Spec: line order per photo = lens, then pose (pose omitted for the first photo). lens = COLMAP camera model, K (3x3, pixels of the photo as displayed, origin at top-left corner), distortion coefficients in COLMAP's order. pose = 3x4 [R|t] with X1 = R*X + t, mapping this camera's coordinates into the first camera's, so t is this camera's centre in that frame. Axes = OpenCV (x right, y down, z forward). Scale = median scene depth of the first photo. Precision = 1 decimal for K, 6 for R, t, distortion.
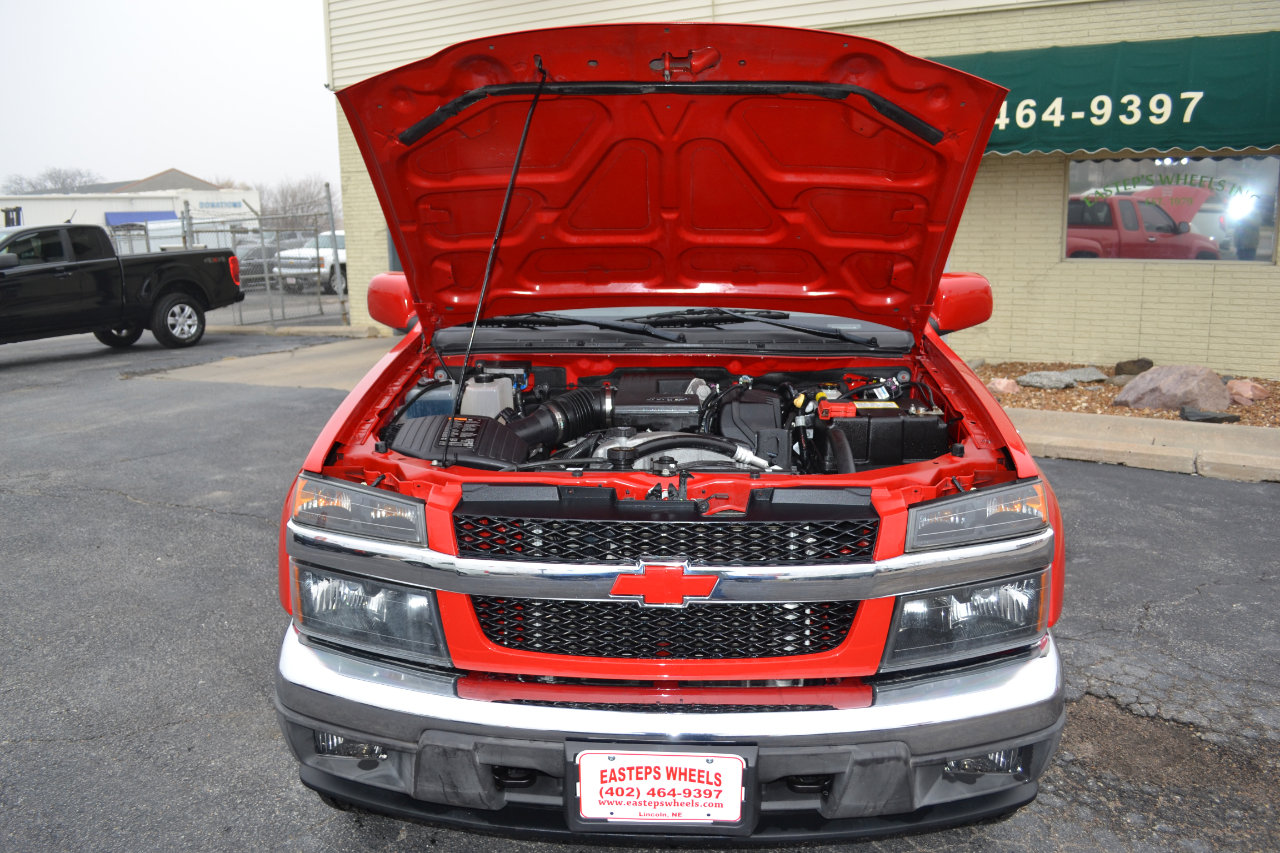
lens RADIAL K [[1031.7, 0, 640.0], [0, 1031.7, 426.5], [0, 0, 1]] dist [-0.076416, 0.003406]
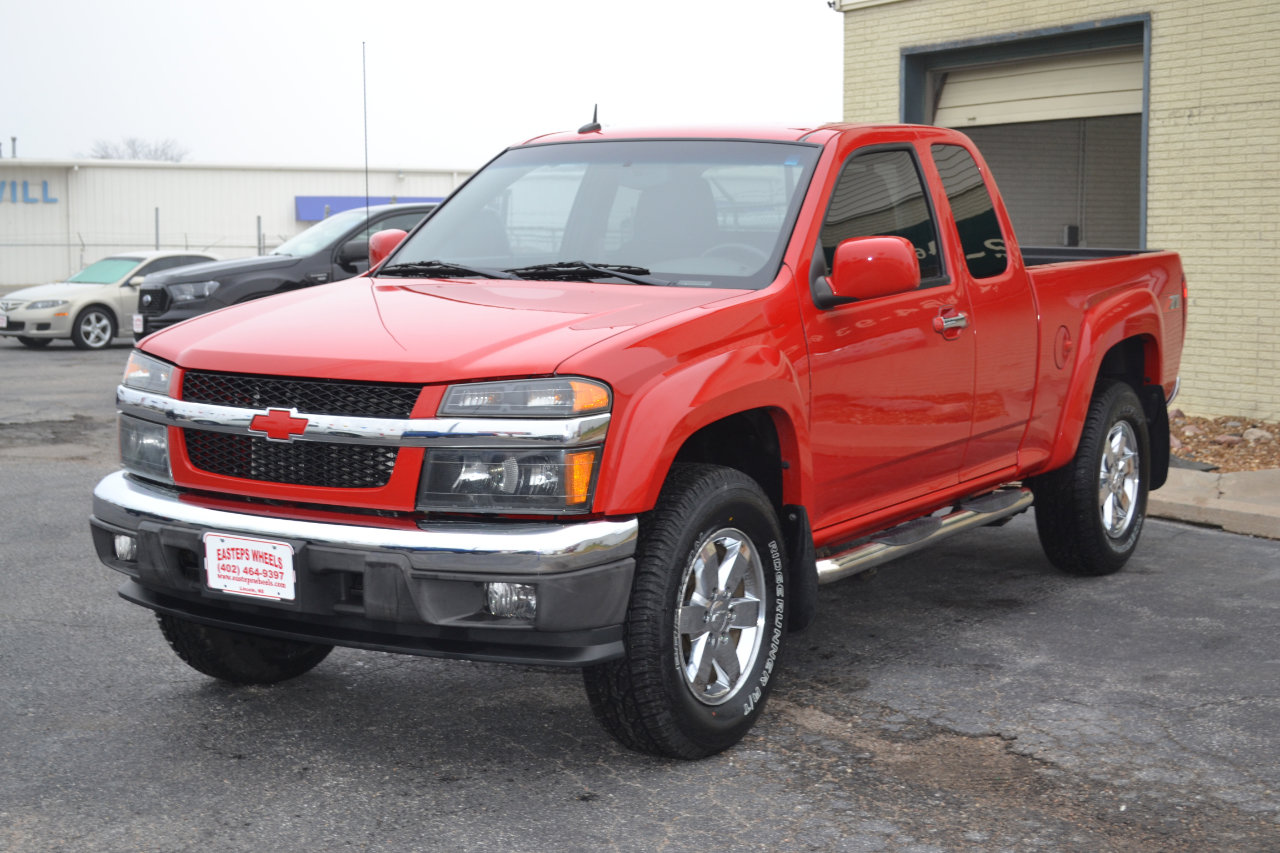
lens RADIAL K [[2057.9, 0, 640.0], [0, 2057.9, 426.5], [0, 0, 1]] dist [-0.013881, -0.008074]
pose [[0.866961, 0.063375, -0.494330, 0.399227], [-0.114964, 0.990562, -0.074631, 0.067764], [0.484935, 0.121532, 0.866065, -0.255097]]
